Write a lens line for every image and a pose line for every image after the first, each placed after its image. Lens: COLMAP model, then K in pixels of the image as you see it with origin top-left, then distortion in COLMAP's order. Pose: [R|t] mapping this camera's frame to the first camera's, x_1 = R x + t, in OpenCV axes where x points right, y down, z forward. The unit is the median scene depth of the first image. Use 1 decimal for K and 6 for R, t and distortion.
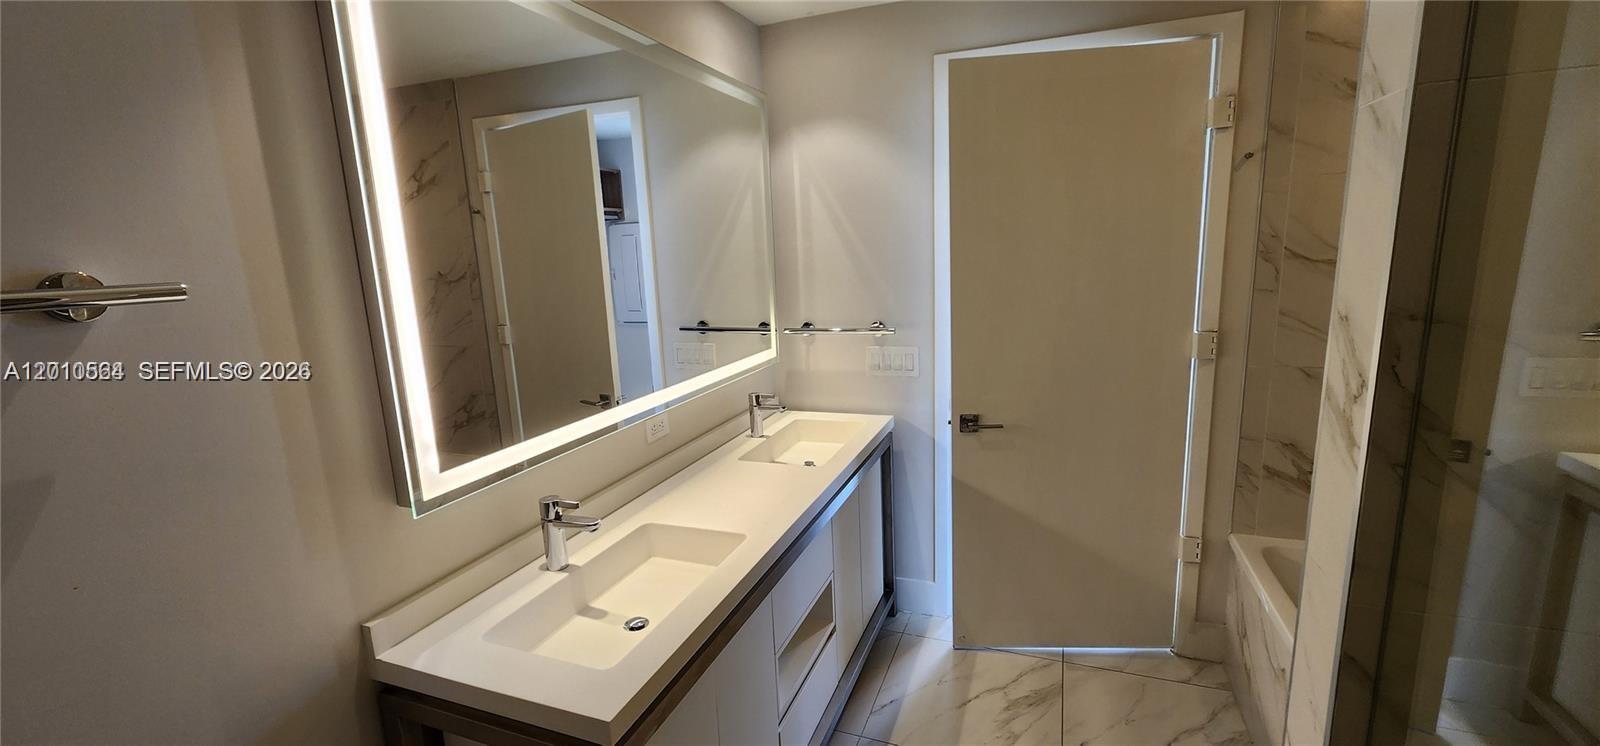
lens RADIAL K [[655.7, 0, 798.2], [0, 655.7, 375.0], [0, 0, 1]] dist [-0.003838, 0.001654]
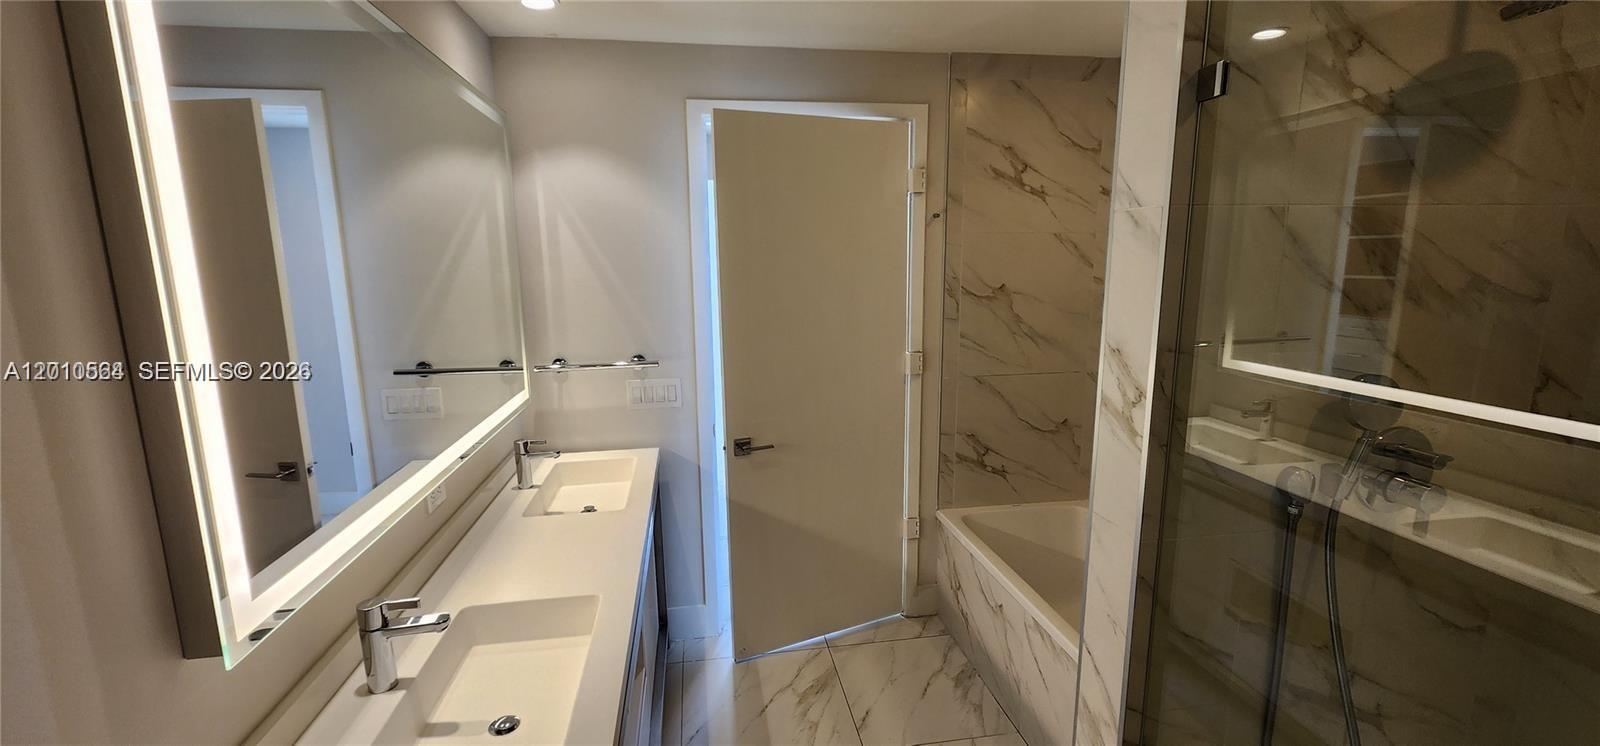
lens RADIAL K [[655.7, 0, 794.8], [0, 655.7, 377.8], [0, 0, 1]] dist [-0.003838, 0.001654]
pose [[0.866178, -0.061568, 0.495928, -0.196648], [0.075220, 0.997138, -0.007586, -0.024946], [-0.494042, 0.043875, 0.868330, 0.026773]]
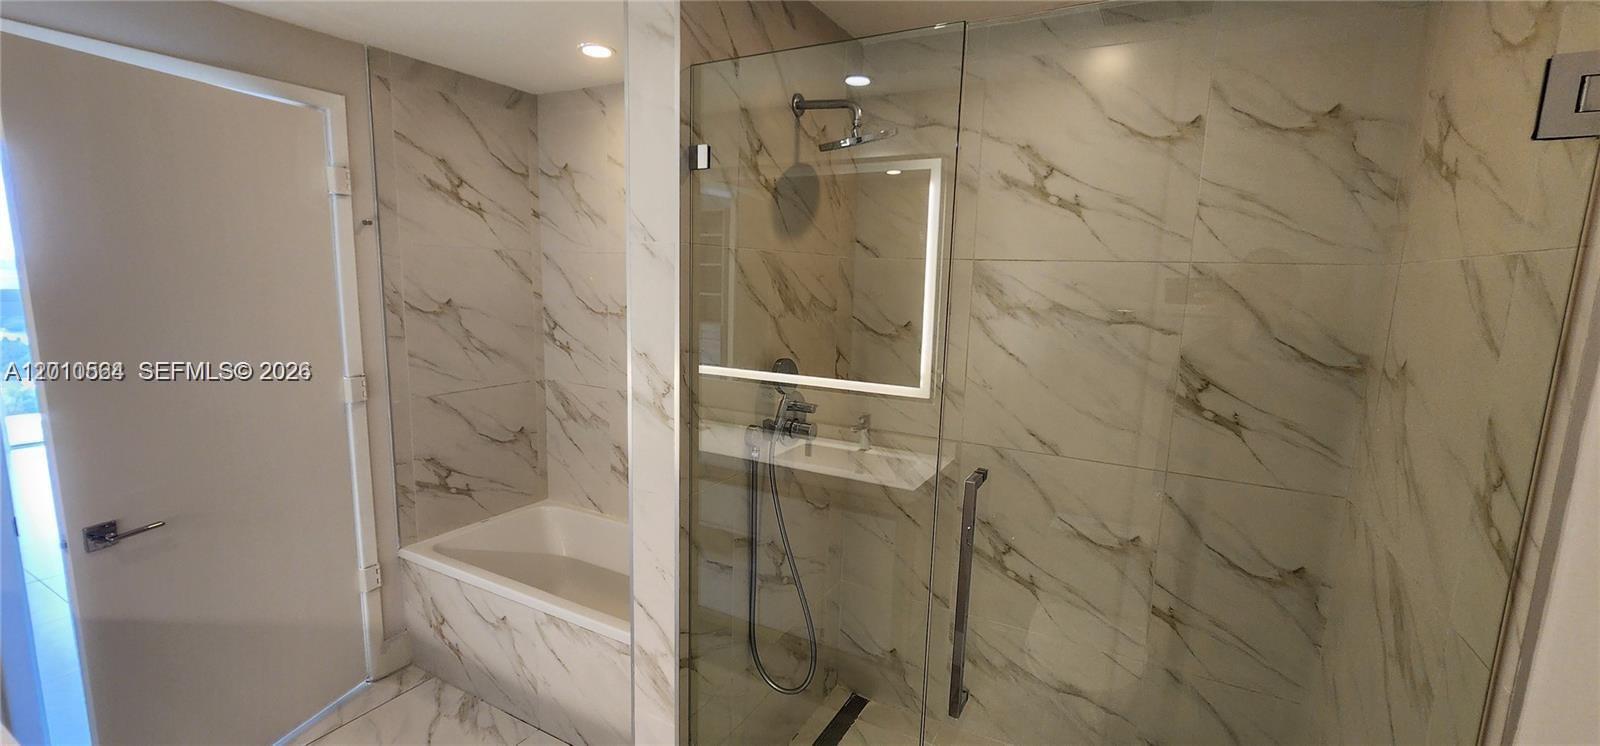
lens RADIAL K [[655.7, 0, 795.8], [0, 655.7, 377.8], [0, 0, 1]] dist [-0.003838, 0.001654]
pose [[0.141934, -0.110515, 0.983688, -0.341831], [0.159703, 0.983286, 0.087427, -0.041960], [-0.976908, 0.144689, 0.157211, 0.108478]]
